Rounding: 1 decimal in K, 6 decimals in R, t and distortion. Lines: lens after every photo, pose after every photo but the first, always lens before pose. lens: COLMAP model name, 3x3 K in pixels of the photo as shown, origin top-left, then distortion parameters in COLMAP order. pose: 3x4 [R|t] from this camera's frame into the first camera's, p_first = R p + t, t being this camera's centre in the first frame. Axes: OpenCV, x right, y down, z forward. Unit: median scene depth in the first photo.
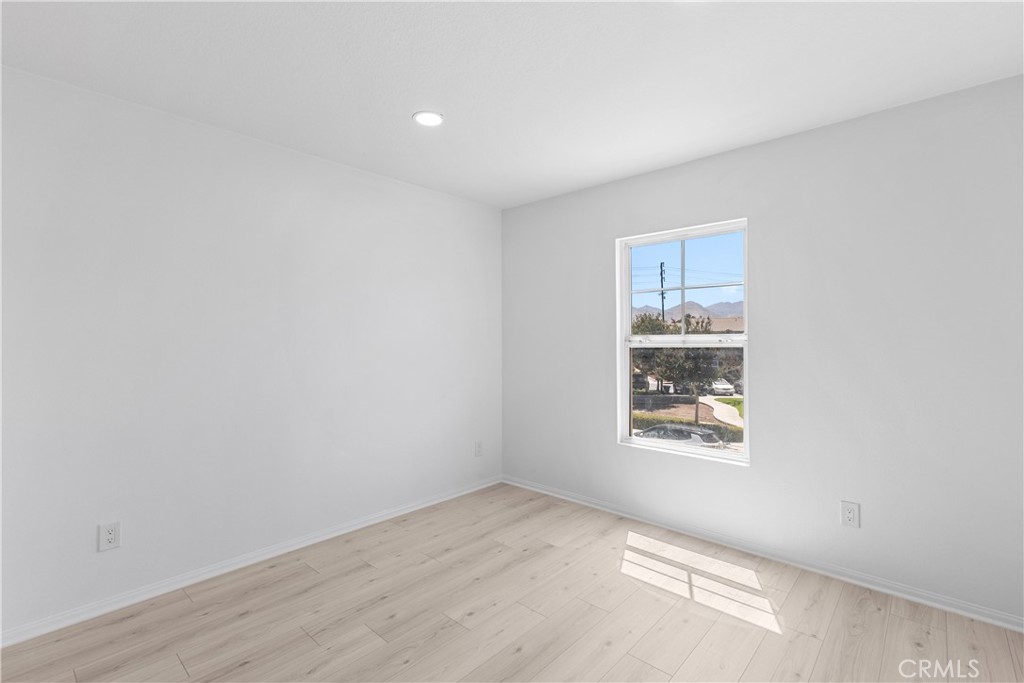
lens RADIAL K [[466.6, 0, 507.3], [0, 466.6, 342.9], [0, 0, 1]] dist [0.003298, 0.001255]
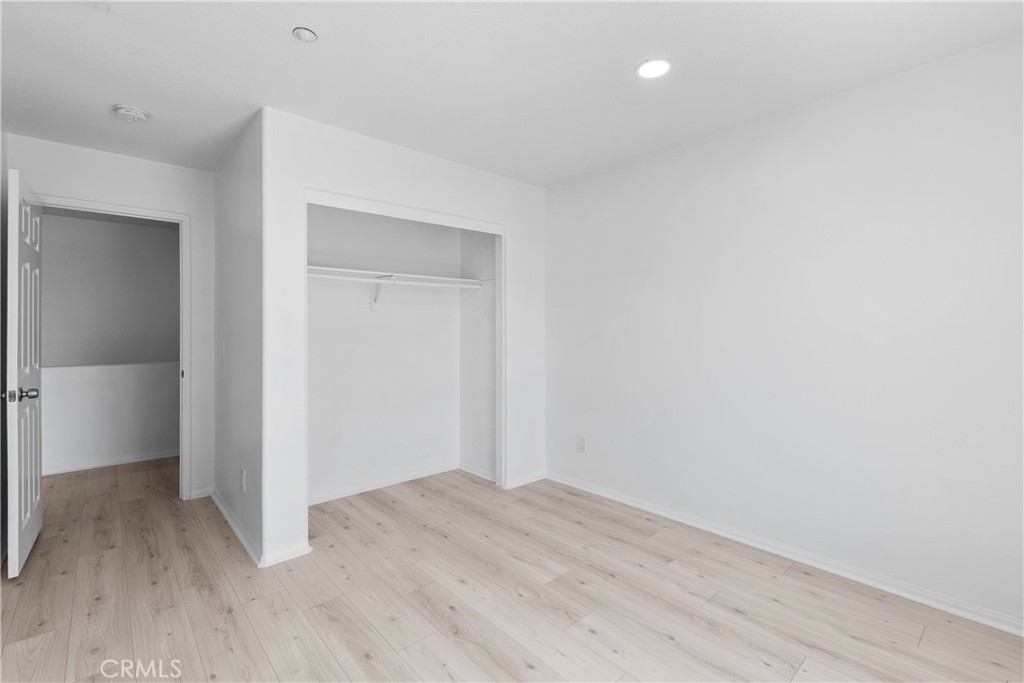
lens RADIAL K [[454.1, 0, 506.3], [0, 454.1, 332.7], [0, 0, 1]] dist [-0.000535, 0.003261]
pose [[-0.103330, 0.010133, -0.994596, 0.708811], [-0.002224, 0.999943, 0.010419, 0.001344], [0.994645, 0.003288, -0.103302, 0.824095]]
